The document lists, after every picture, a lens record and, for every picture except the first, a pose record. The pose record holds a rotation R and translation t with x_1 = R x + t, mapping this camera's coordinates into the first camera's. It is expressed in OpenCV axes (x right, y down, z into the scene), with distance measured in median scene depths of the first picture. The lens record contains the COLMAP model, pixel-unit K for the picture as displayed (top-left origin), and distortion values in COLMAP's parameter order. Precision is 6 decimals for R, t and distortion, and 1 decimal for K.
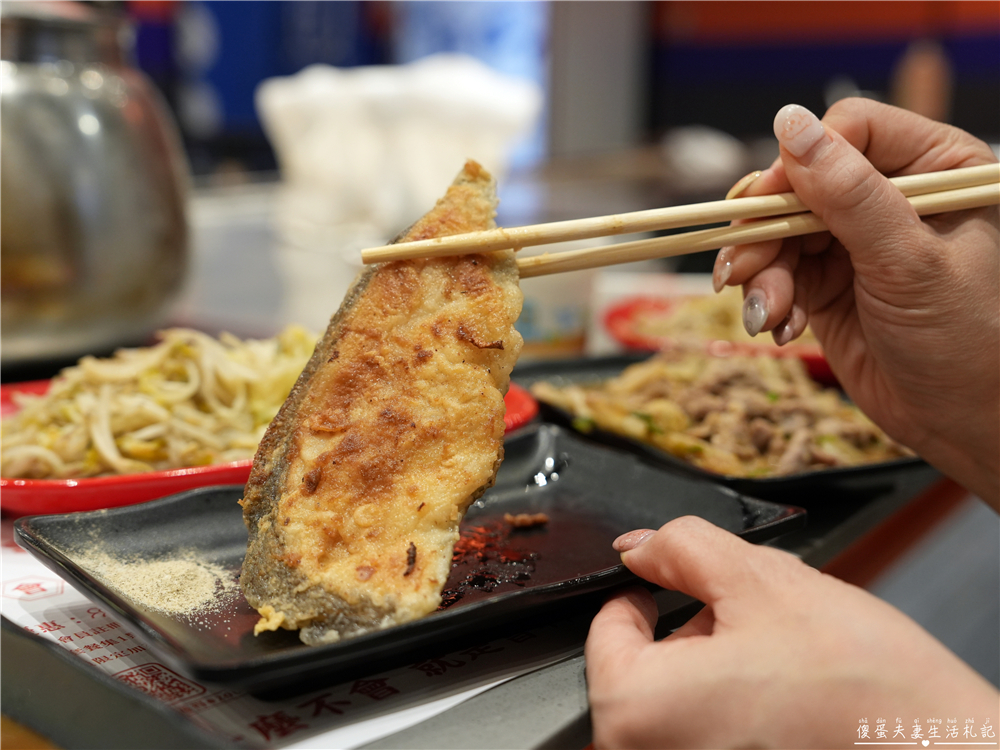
lens RADIAL K [[1274.1, 0, 500.0], [0, 1274.1, 375.0], [0, 0, 1]] dist [-0.003565, -0.002366]
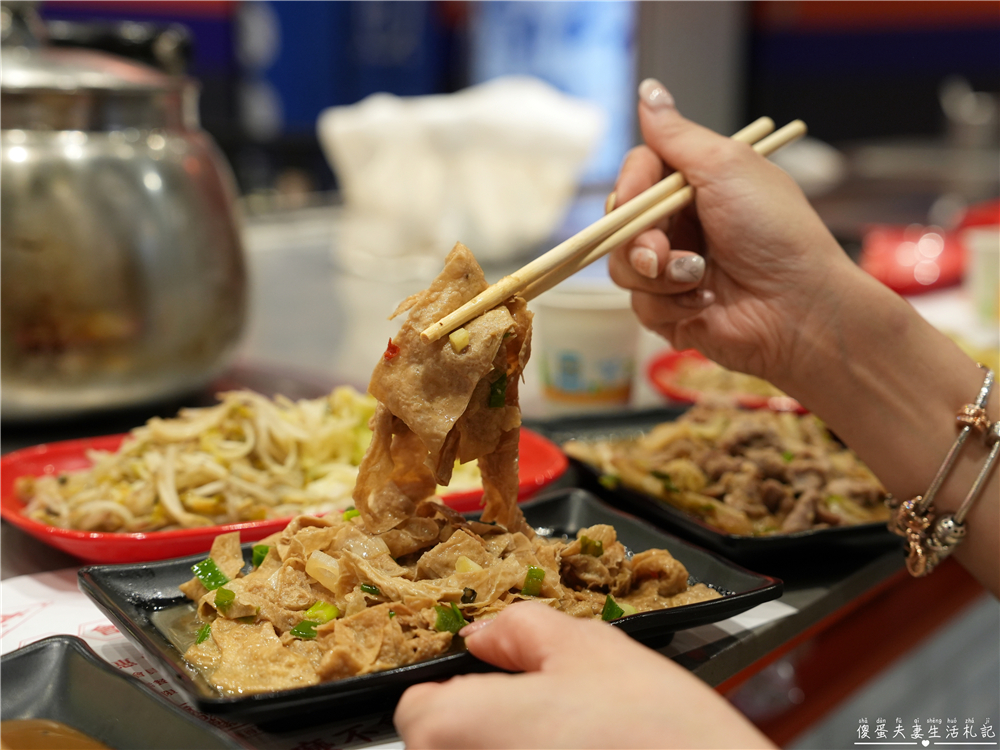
lens RADIAL K [[1409.8, 0, 500.0], [0, 1409.8, 375.0], [0, 0, 1]] dist [0.020651, 0.032531]
pose [[0.998006, 0.003247, -0.063029, 0.049028], [-0.003942, 0.999933, -0.010904, -0.037897], [0.062989, 0.011130, 0.997952, -0.191770]]
